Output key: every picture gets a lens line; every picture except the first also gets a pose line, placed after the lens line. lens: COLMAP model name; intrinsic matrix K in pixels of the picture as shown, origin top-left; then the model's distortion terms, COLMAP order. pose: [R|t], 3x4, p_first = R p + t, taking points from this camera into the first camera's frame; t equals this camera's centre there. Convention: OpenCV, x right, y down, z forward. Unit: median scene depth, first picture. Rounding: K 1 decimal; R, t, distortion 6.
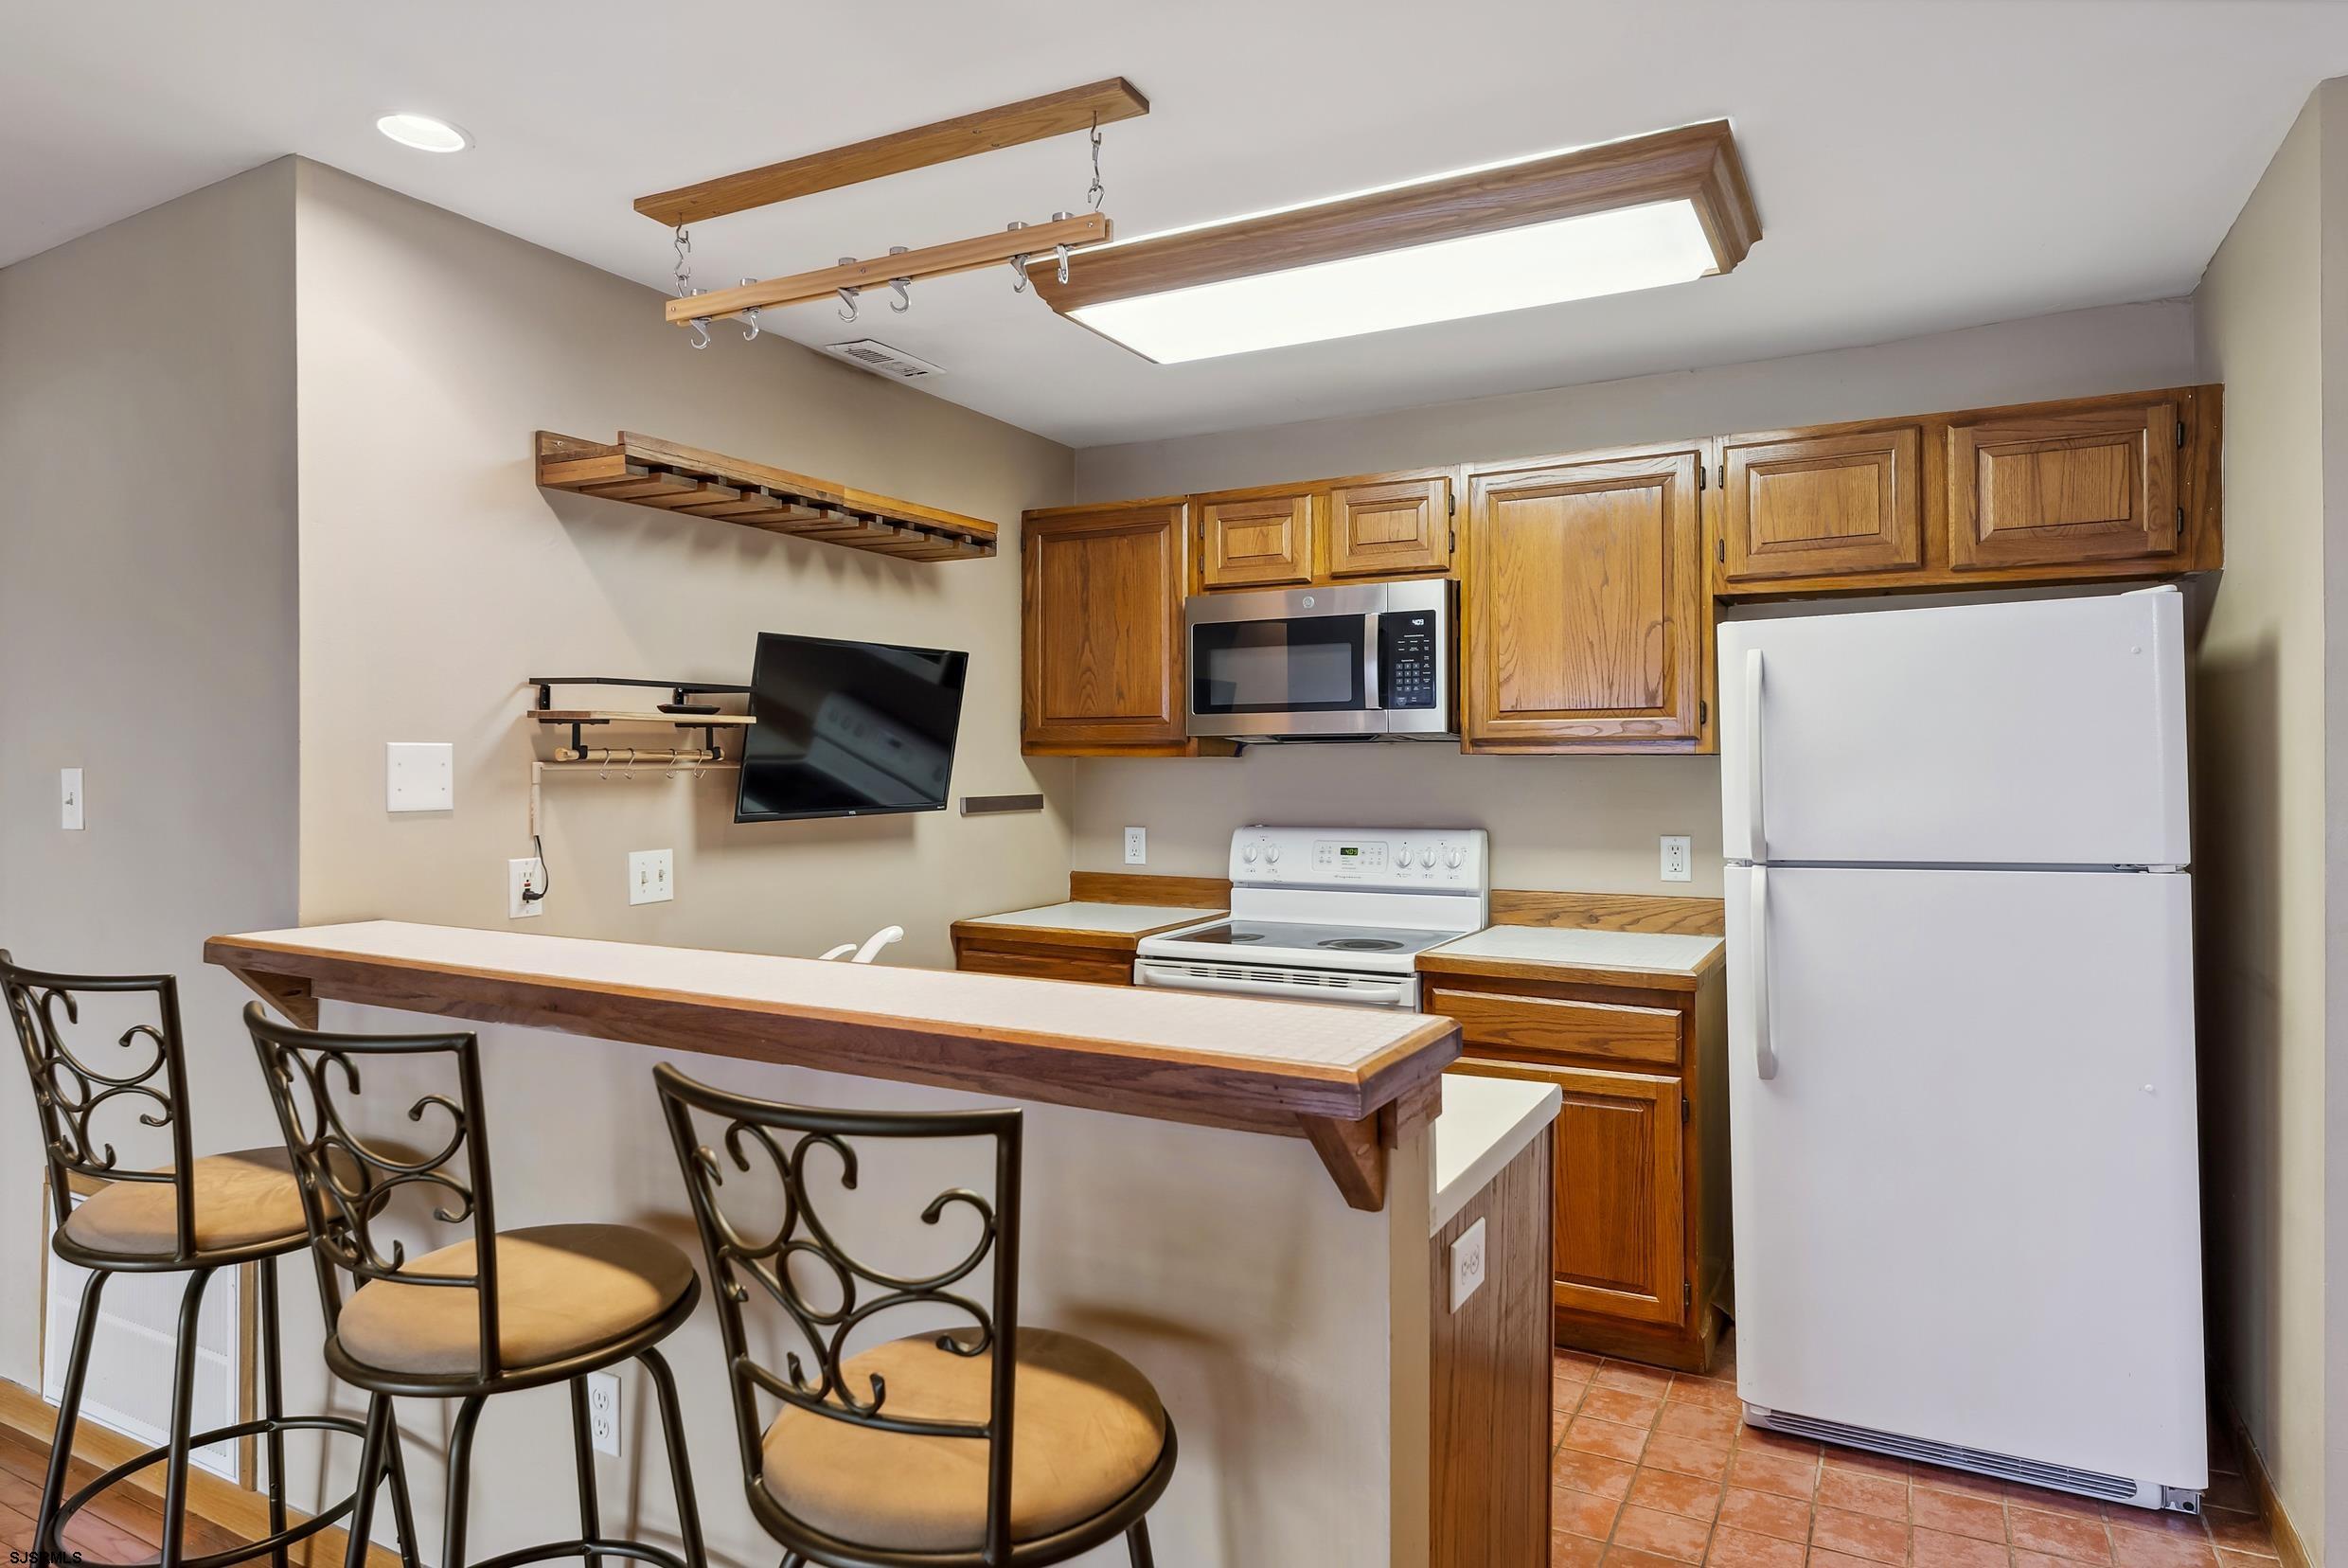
lens RADIAL K [[1349.1, 0, 1188.4], [0, 1349.1, 762.7], [0, 0, 1]] dist [-0.000047, -0.001221]
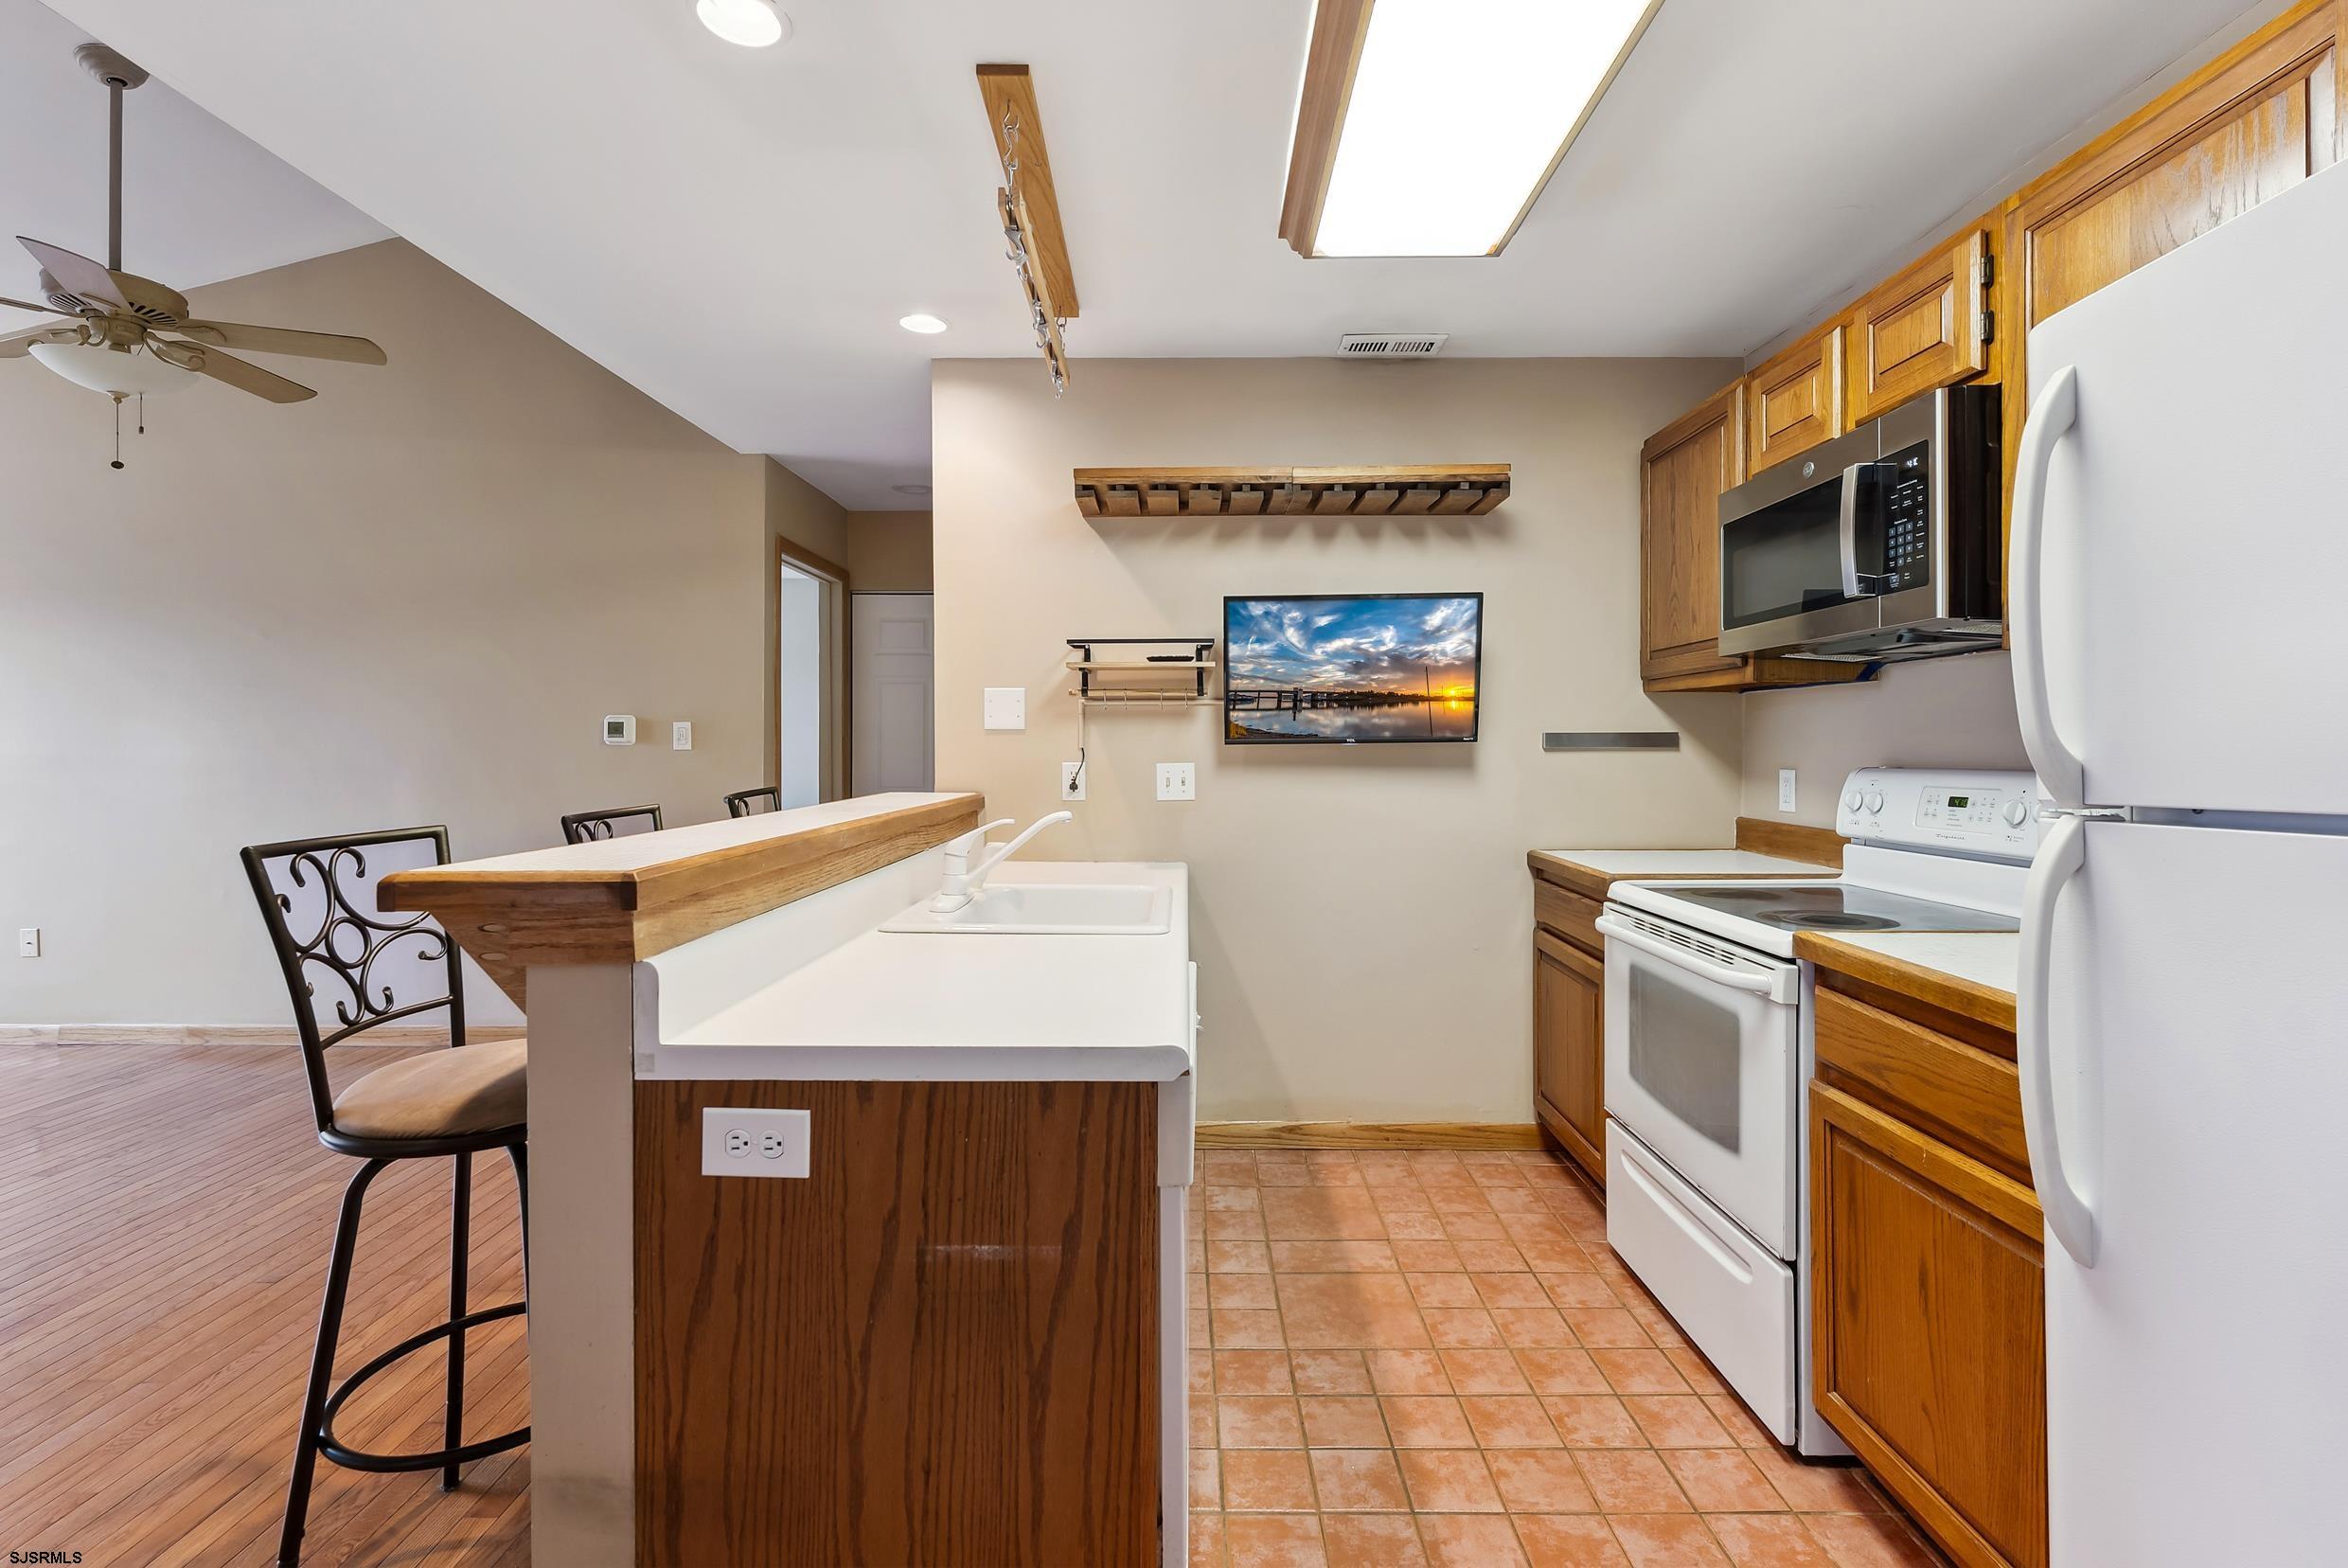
lens RADIAL K [[1030.5, 0, 1144.4], [0, 1030.5, 748.8], [0, 0, 1]] dist [-0.001544, -0.000094]
pose [[0.465789, 0.004206, -0.884886, 0.477826], [0.001465, 0.999984, 0.005524, 0.040238], [0.884895, -0.003869, 0.465775, 0.431615]]
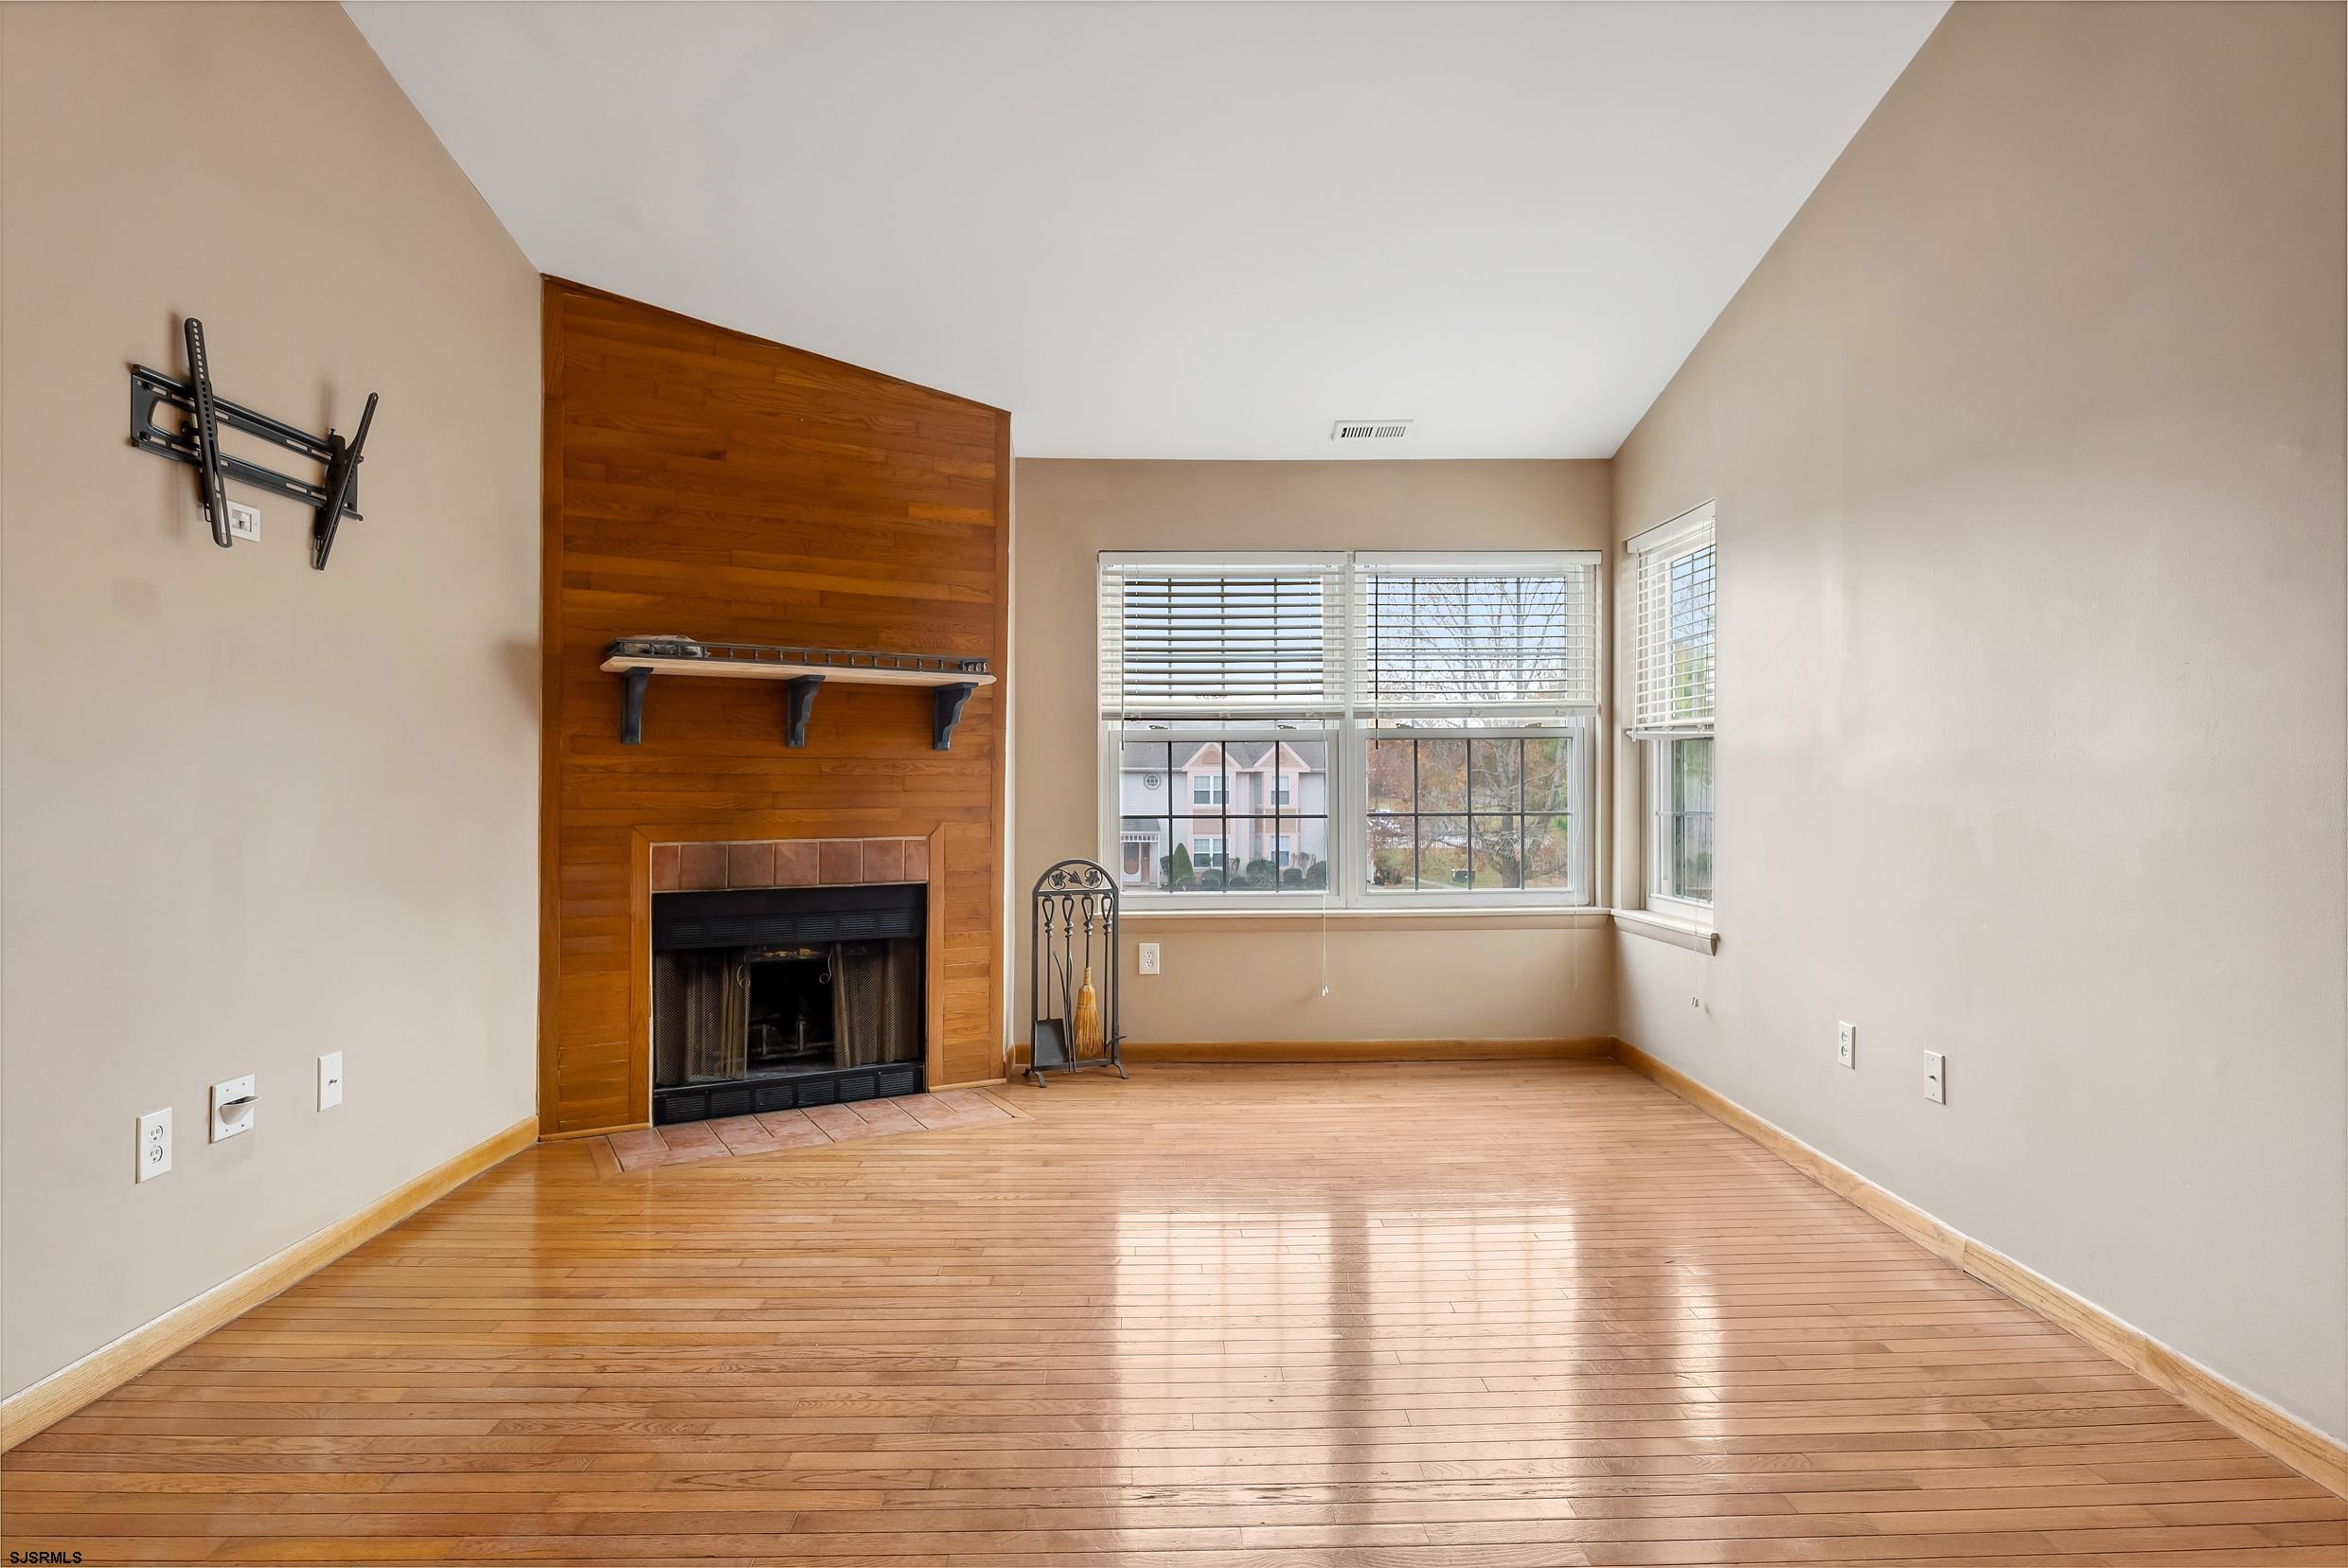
lens RADIAL K [[1256.4, 0, 1163.6], [0, 1256.4, 780.5], [0, 0, 1]] dist [0.001369, 0.000147]
pose [[-0.870398, -0.001541, -0.492346, -0.366171], [0.000290, 0.999993, -0.003643, 0.068203], [0.492348, -0.003314, -0.870392, 0.327500]]
